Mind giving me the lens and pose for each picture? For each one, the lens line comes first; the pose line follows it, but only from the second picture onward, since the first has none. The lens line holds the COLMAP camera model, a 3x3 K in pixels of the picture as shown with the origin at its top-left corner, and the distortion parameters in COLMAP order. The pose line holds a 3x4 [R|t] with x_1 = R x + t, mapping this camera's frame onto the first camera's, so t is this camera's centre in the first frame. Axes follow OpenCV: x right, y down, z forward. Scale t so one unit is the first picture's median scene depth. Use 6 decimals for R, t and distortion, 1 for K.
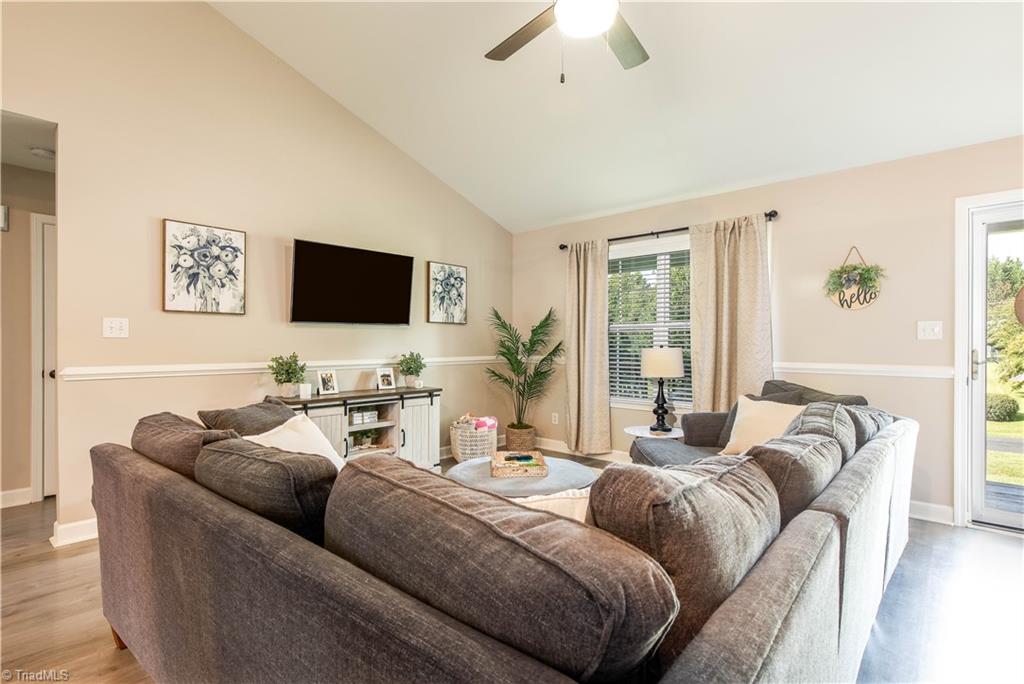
lens RADIAL K [[487.8, 0, 511.2], [0, 487.8, 341.5], [0, 0, 1]] dist [0.000335, -0.000141]
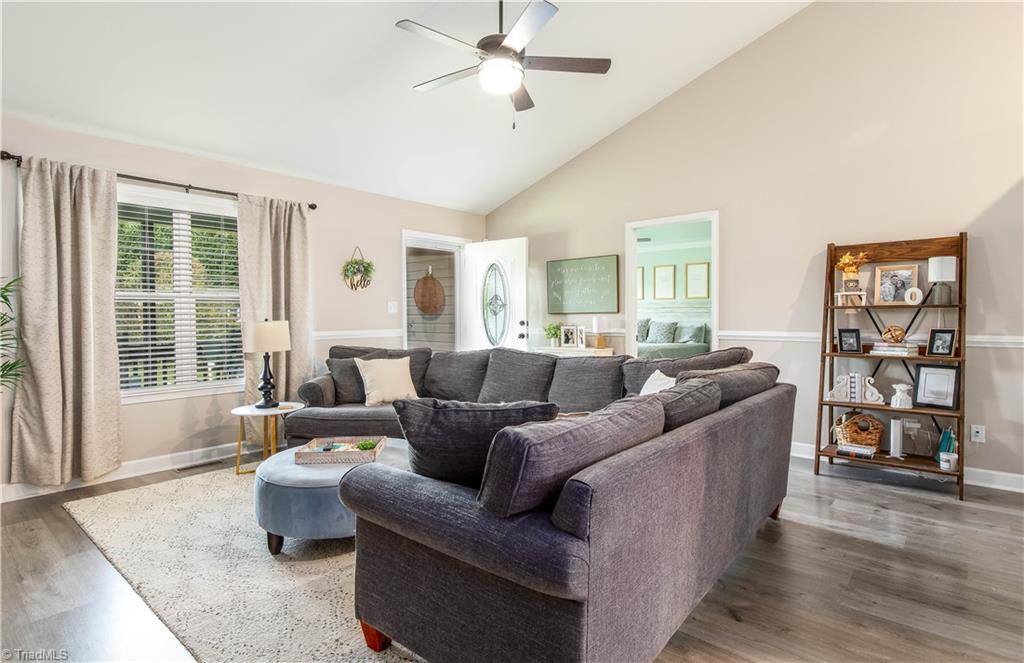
lens RADIAL K [[521.9, 0, 511.0], [0, 521.9, 326.4], [0, 0, 1]] dist [-0.000161, 0.000071]
pose [[0.005418, -0.020830, 0.999768, -0.646907], [0.004366, 0.999774, 0.020806, 0.003405], [-0.999976, 0.004253, 0.005508, 0.465063]]
